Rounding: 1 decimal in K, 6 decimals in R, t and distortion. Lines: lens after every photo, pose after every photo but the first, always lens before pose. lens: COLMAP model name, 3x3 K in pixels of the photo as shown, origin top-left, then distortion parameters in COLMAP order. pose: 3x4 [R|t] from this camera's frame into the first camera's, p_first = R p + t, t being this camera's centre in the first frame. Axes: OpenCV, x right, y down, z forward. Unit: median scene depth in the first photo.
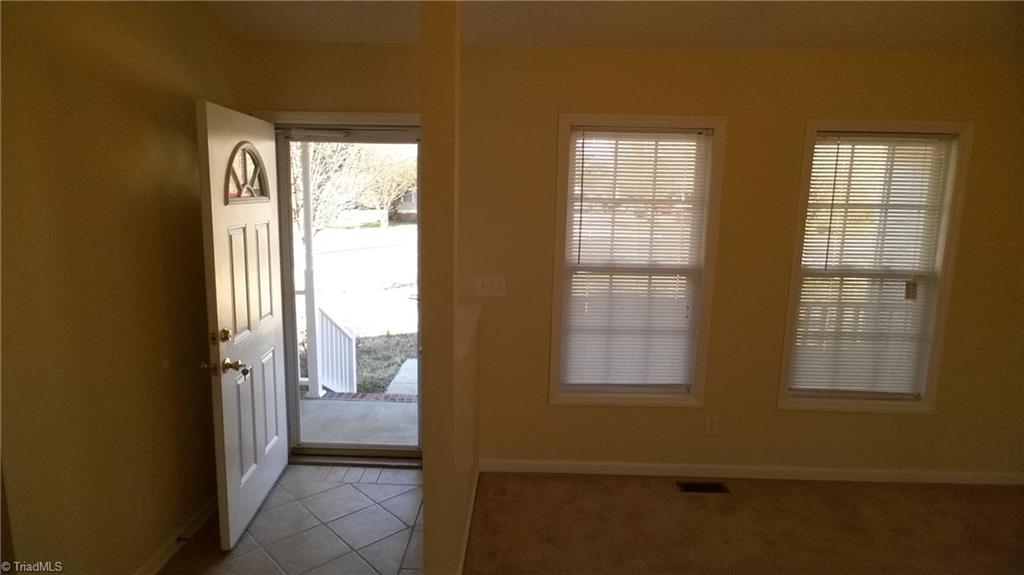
lens RADIAL K [[609.5, 0, 512.0], [0, 609.5, 287.5], [0, 0, 1]] dist [-0.002201, 0.001799]
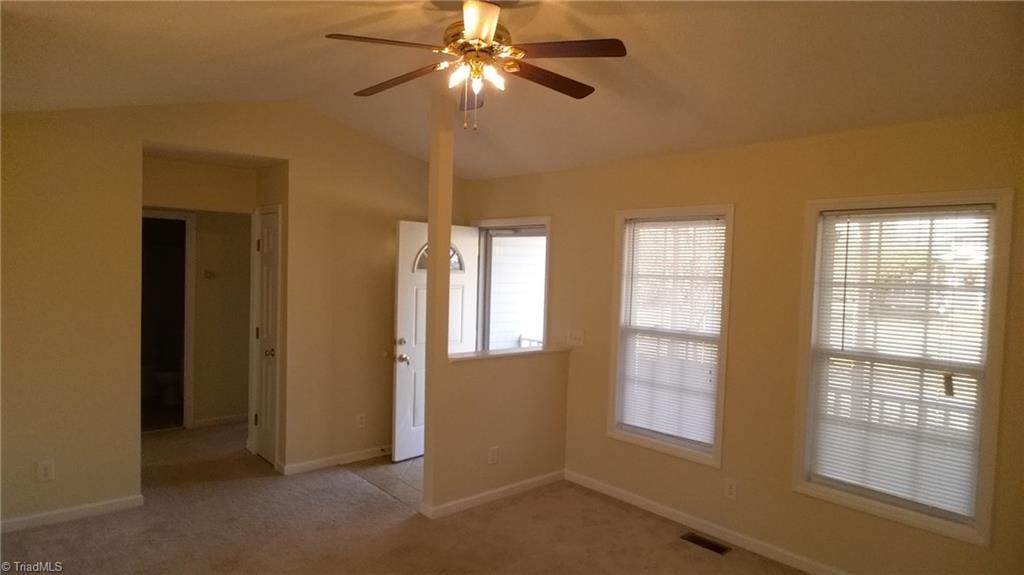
lens RADIAL K [[609.5, 0, 512.0], [0, 609.5, 287.5], [0, 0, 1]] dist [-0.002201, 0.001799]
pose [[0.680807, 0.027496, -0.731947, 0.848806], [-0.132565, 0.987418, -0.086211, 0.023731], [0.720367, 0.155724, 0.675886, -0.034755]]
